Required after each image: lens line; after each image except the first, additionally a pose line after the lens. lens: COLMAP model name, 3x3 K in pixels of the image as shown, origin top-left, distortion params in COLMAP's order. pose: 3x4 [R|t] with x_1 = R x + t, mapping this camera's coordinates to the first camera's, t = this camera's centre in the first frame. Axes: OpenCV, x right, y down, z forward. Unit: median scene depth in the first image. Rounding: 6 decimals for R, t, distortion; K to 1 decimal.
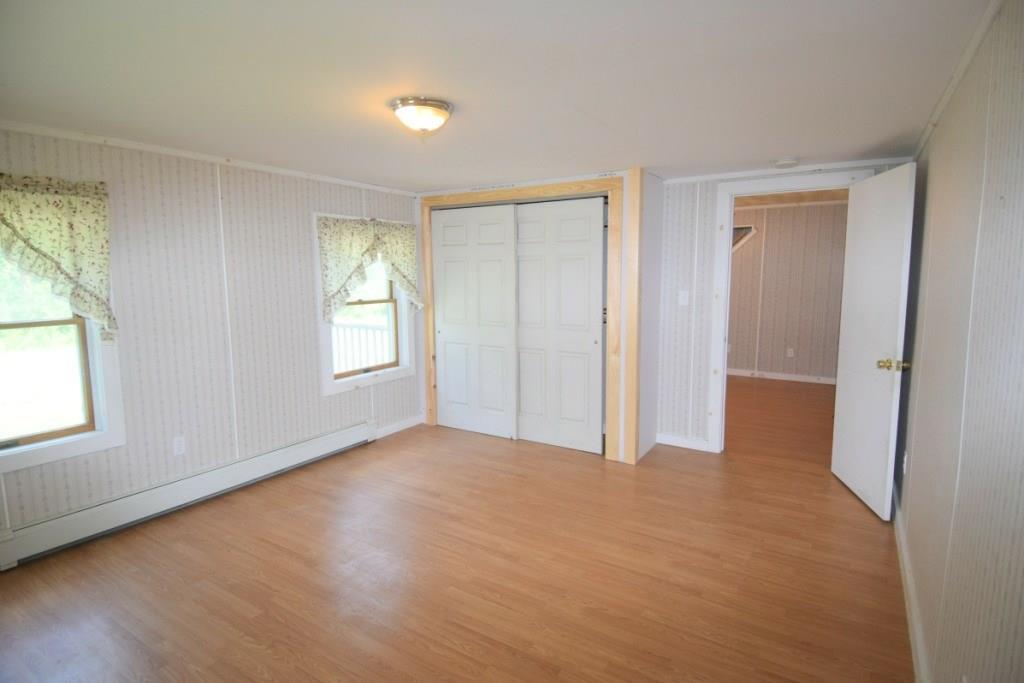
lens RADIAL K [[532.4, 0, 512.0], [0, 532.4, 341.5], [0, 0, 1]] dist [0.043284, -0.053872]
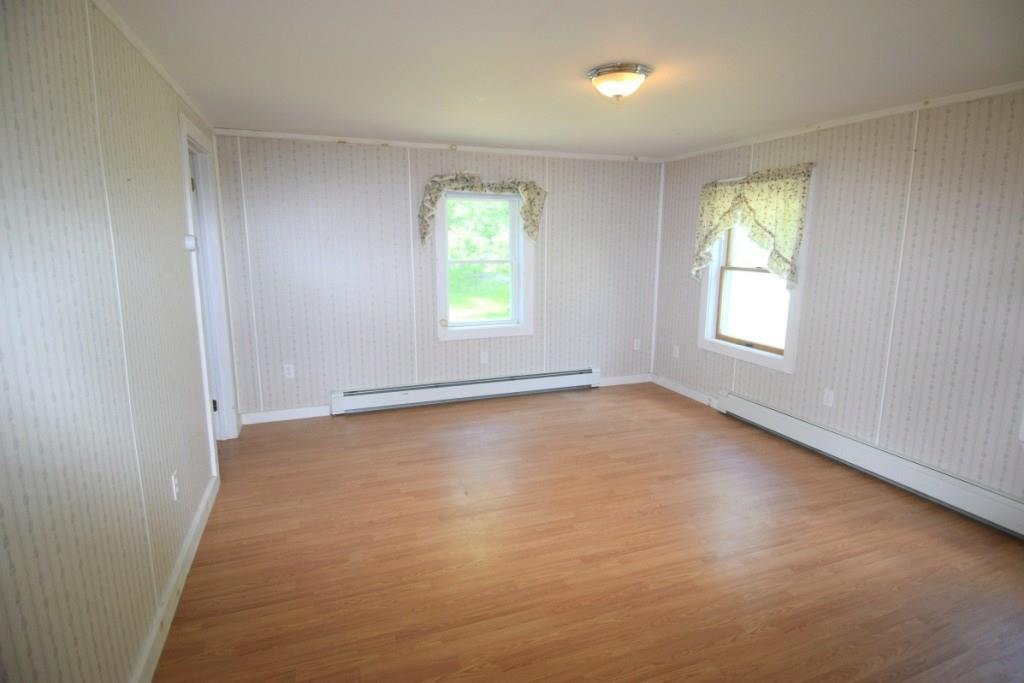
lens RADIAL K [[532.4, 0, 512.0], [0, 532.4, 341.5], [0, 0, 1]] dist [0.043284, -0.053872]
pose [[-0.608074, 0.139093, -0.781600, 0.653291], [-0.112688, 0.959440, 0.258411, -0.134742], [0.785842, 0.245210, -0.567737, 1.192011]]
